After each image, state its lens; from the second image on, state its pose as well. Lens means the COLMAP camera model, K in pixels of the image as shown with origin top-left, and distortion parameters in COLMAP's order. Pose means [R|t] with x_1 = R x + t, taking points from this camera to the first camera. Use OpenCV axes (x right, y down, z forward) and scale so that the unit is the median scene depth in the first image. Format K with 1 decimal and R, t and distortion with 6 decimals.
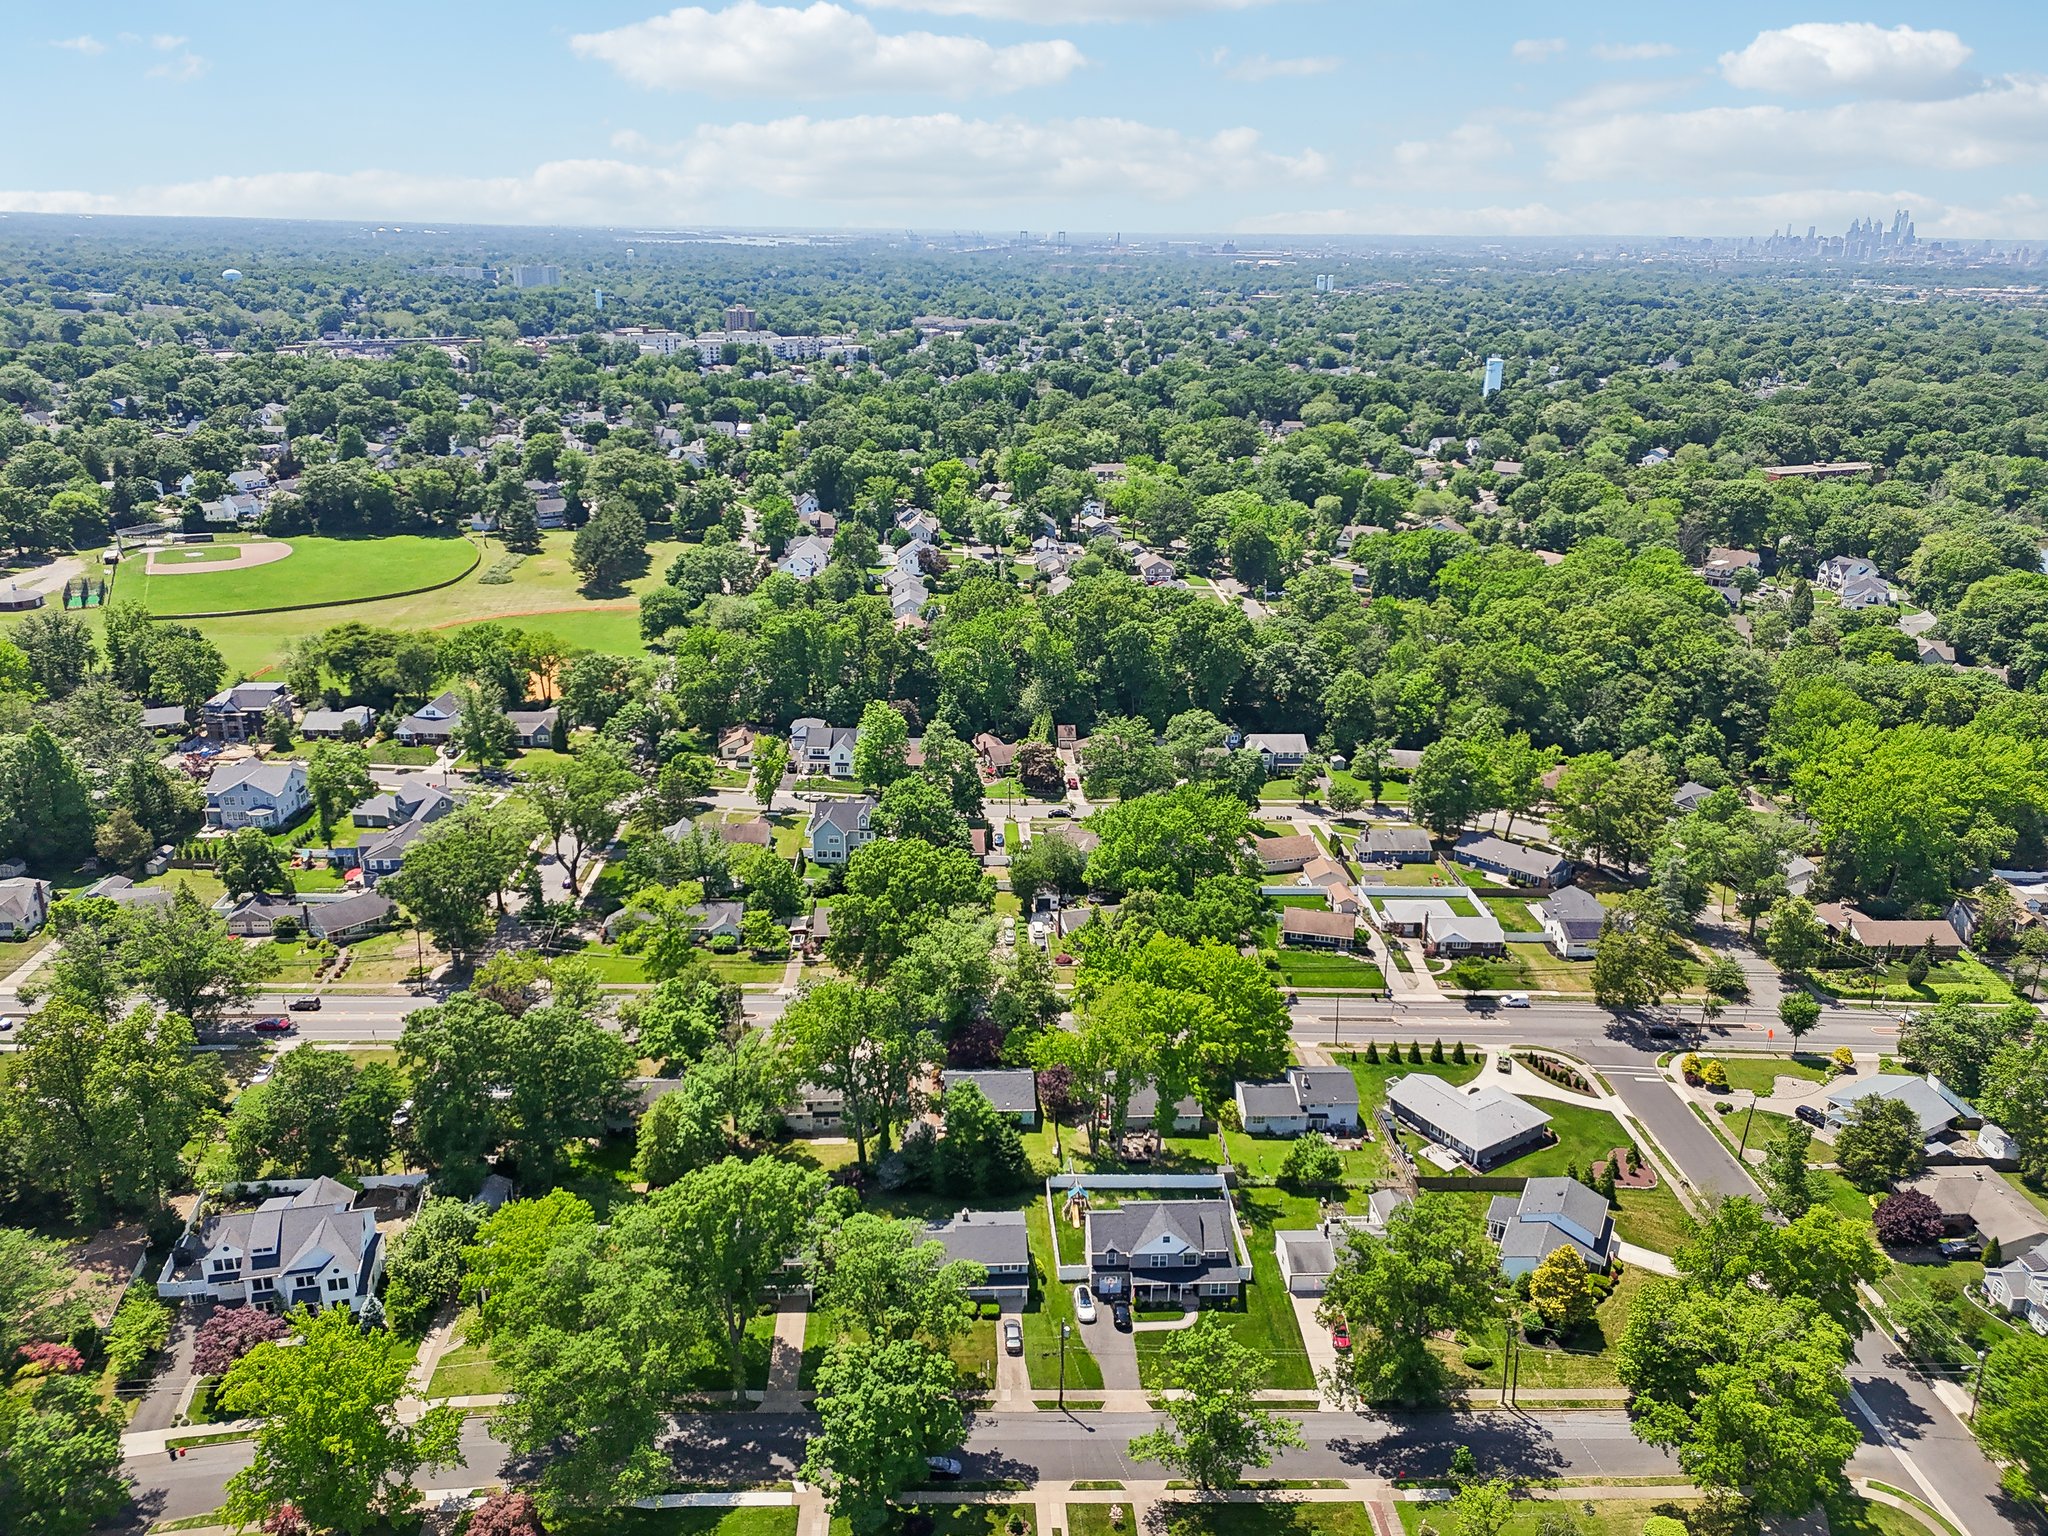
lens RADIAL K [[1518.1, 0, 973.1], [0, 1518.1, 749.2], [0, 0, 1]] dist [0.085604, -0.040002]
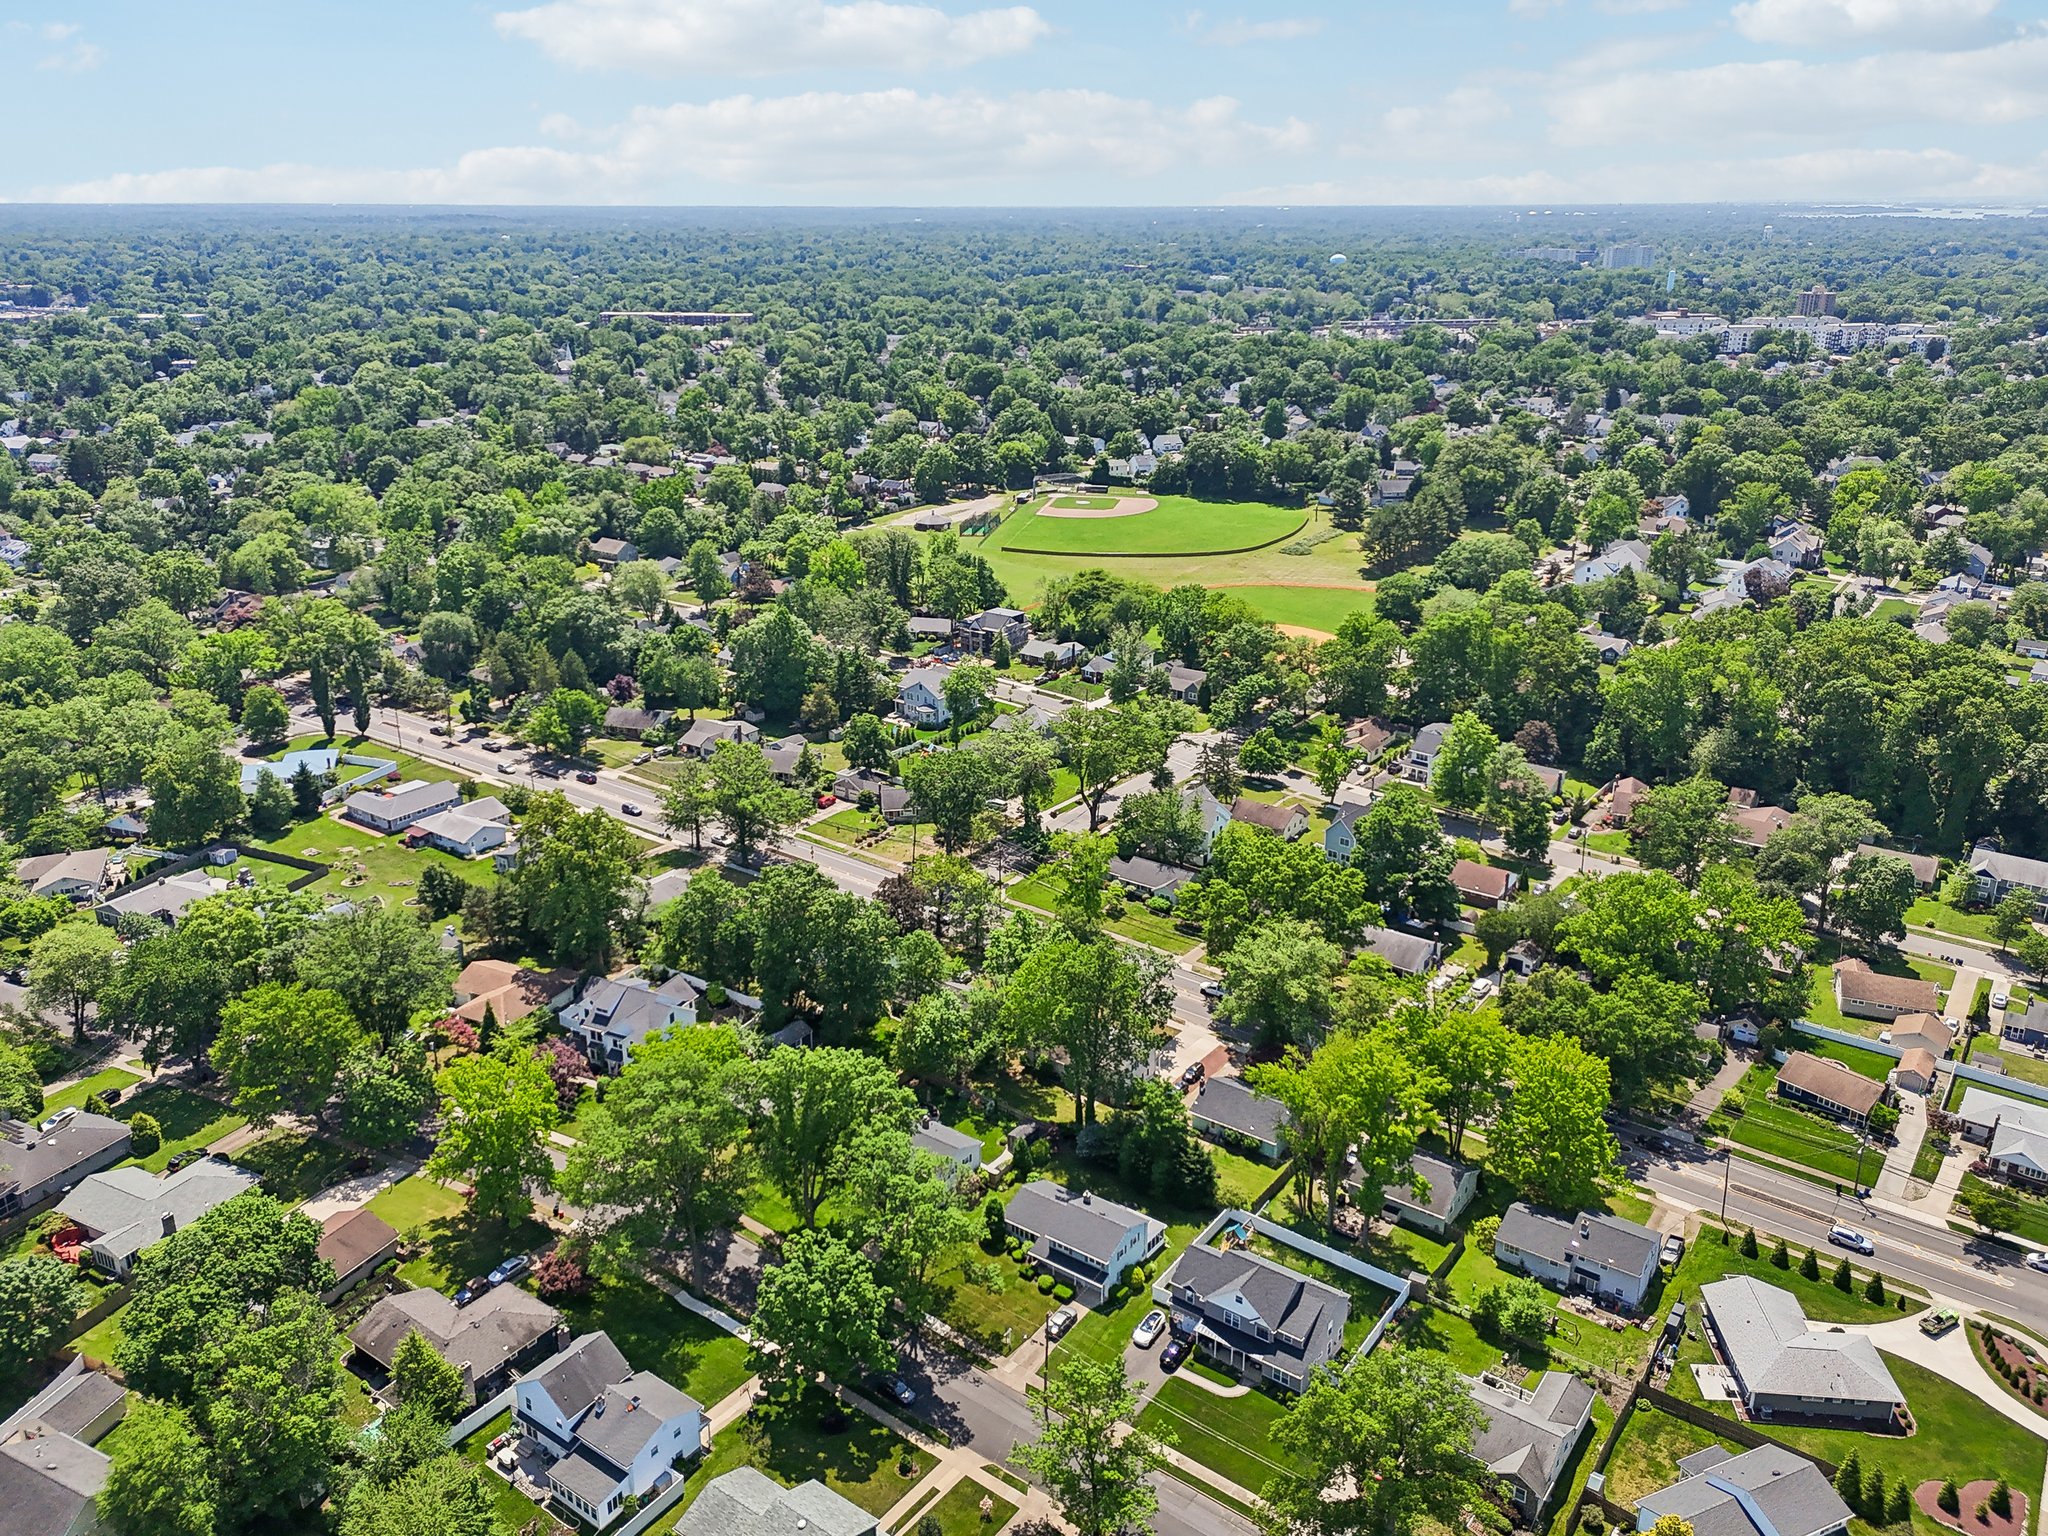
lens RADIAL K [[1518.1, 0, 1017.4], [0, 1518.1, 758.9], [0, 0, 1]] dist [0.085604, -0.040002]
pose [[0.785333, 0.198399, -0.586421, 0.354289], [-0.189132, 0.978858, 0.077884, -0.033057], [0.589475, 0.049746, 0.806253, 0.111873]]
